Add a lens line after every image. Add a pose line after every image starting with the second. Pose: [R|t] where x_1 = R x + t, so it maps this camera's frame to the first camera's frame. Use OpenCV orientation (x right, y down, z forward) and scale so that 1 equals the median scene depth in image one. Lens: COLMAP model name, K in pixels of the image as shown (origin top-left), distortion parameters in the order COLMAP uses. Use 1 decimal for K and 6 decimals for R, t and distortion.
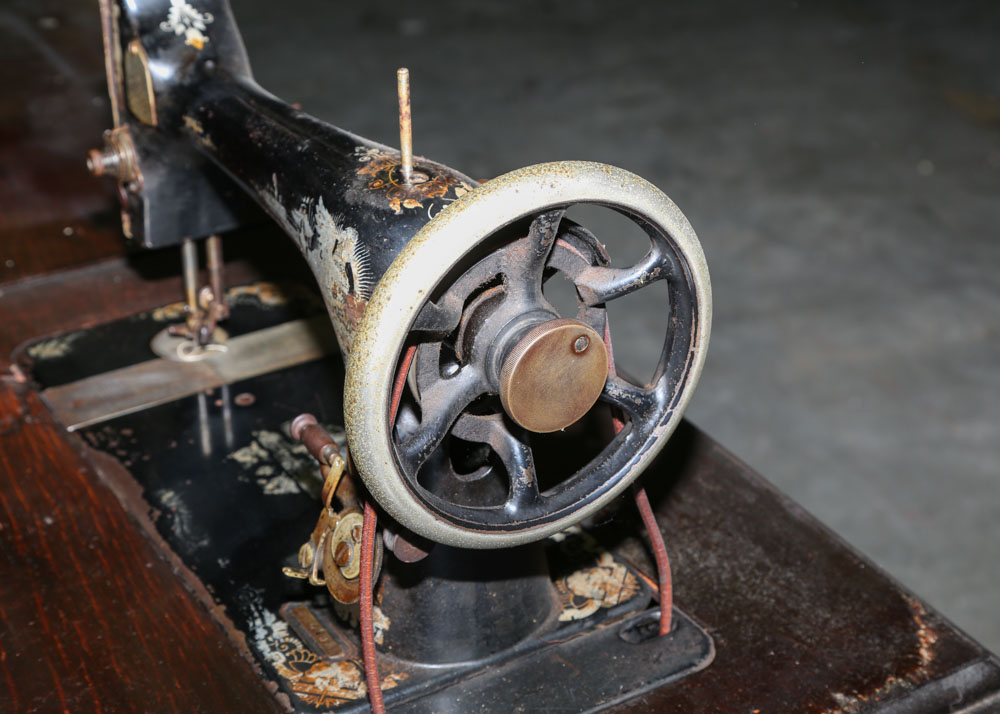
lens RADIAL K [[1994.1, 0, 500.0], [0, 1994.1, 357.0], [0, 0, 1]] dist [-0.080465, -0.026998]
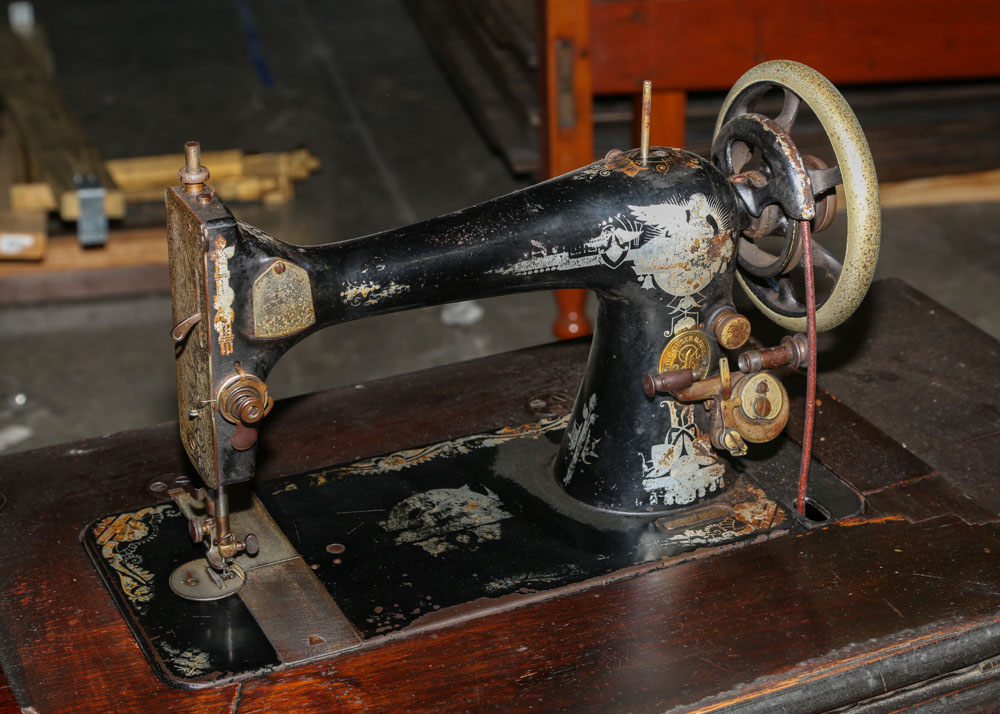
lens RADIAL K [[1994.1, 0, 500.0], [0, 1994.1, 357.0], [0, 0, 1]] dist [-0.080465, -0.026998]
pose [[0.075224, -0.438649, 0.895504, -1.094888], [0.471622, 0.806906, 0.355633, -0.422561], [-0.878586, 0.395587, 0.267576, 0.644520]]
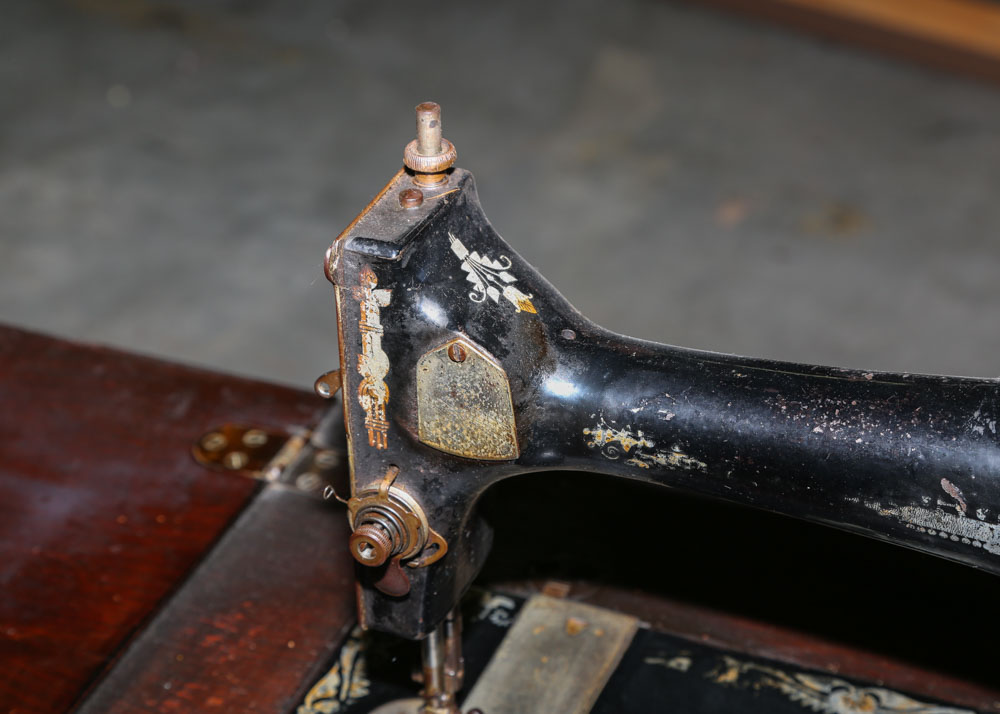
lens RADIAL K [[2239.2, 0, 500.0], [0, 2239.2, 357.0], [0, 0, 1]] dist [-0.074242, -0.327280]
pose [[0.798419, -0.332606, 0.501897, -0.507939], [0.303711, 0.942232, 0.141272, -0.242627], [-0.519891, 0.039637, 0.853312, 0.415497]]
